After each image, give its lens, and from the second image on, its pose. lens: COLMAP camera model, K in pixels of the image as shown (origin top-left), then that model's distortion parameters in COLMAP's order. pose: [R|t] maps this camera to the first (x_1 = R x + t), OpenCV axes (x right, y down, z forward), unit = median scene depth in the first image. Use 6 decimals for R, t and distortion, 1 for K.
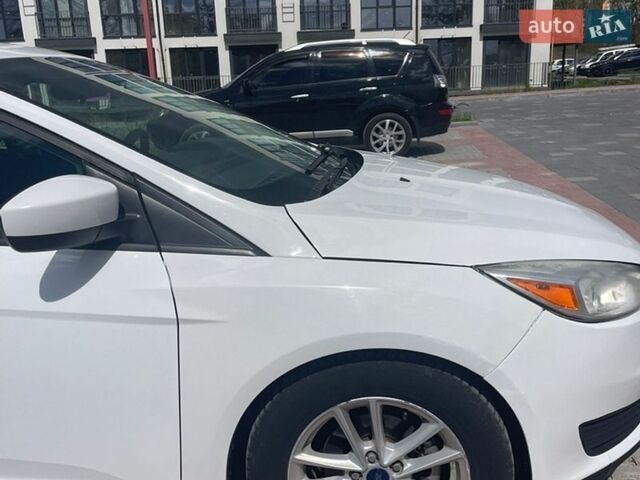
lens RADIAL K [[649.4, 0, 320.0], [0, 649.4, 240.0], [0, 0, 1]] dist [0.104585, -0.165282]
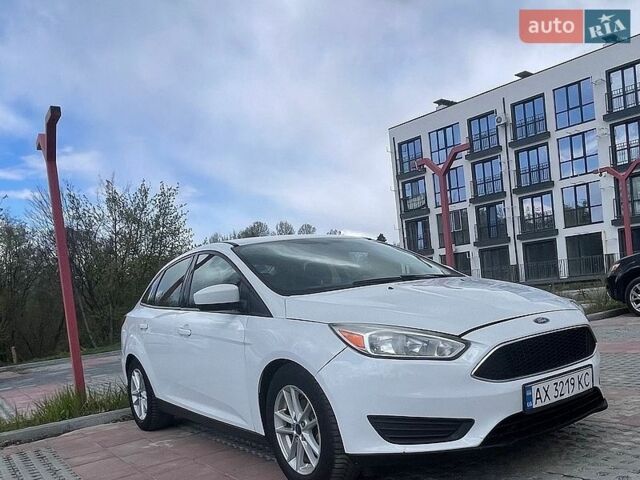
lens RADIAL K [[588.5, 0, 375.9], [0, 588.5, 314.8], [0, 0, 1]] dist [-0.002974, -0.002959]
pose [[0.658866, 0.002255, -0.752257, 0.276014], [-0.105263, 0.990433, -0.089226, 0.026334], [0.744859, 0.137973, 0.652800, -0.007081]]
